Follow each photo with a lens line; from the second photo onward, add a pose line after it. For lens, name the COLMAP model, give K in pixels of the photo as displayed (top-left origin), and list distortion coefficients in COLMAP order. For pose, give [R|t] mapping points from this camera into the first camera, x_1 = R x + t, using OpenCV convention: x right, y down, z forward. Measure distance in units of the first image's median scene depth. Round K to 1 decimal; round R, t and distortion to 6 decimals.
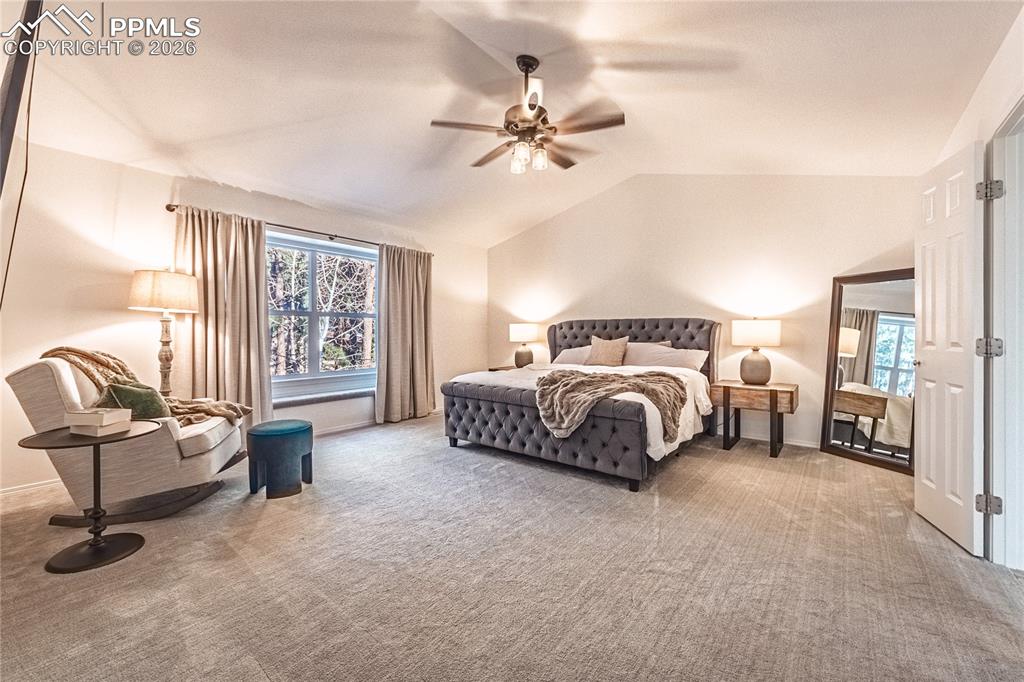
lens RADIAL K [[410.4, 0, 512.3], [0, 410.4, 333.1], [0, 0, 1]] dist [-0.000366, -0.000552]
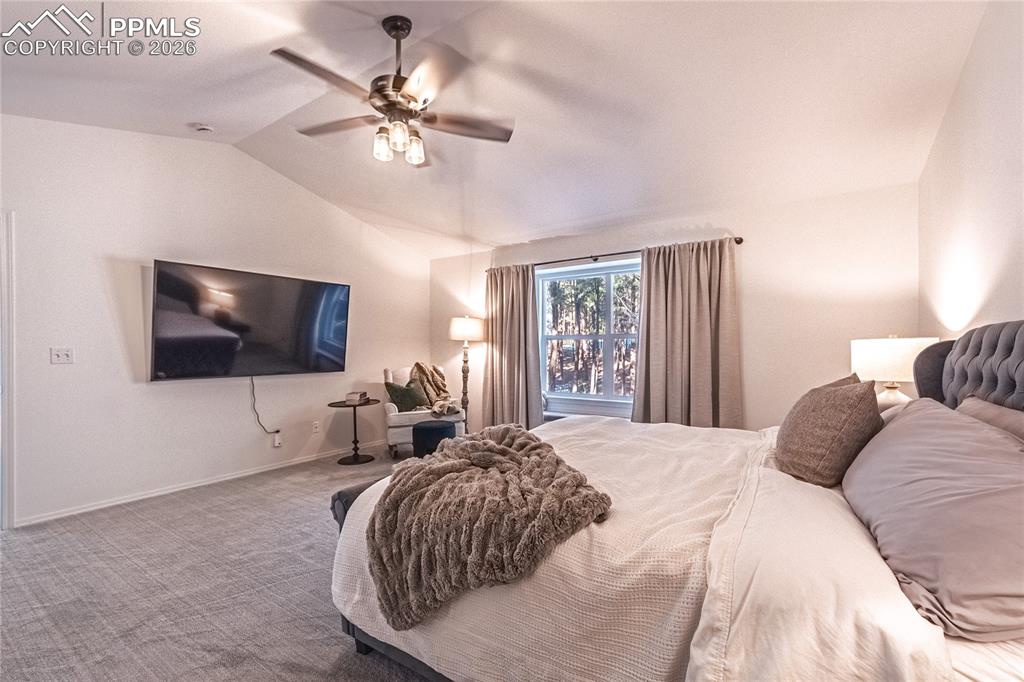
lens RADIAL K [[418.6, 0, 513.3], [0, 418.6, 353.6], [0, 0, 1]] dist [0.000526, 0.000010]
pose [[0.112145, -0.001350, -0.993691, 0.644436], [-0.001251, 0.999998, -0.001499, -0.004444], [0.993691, 0.001412, 0.112143, 0.832556]]
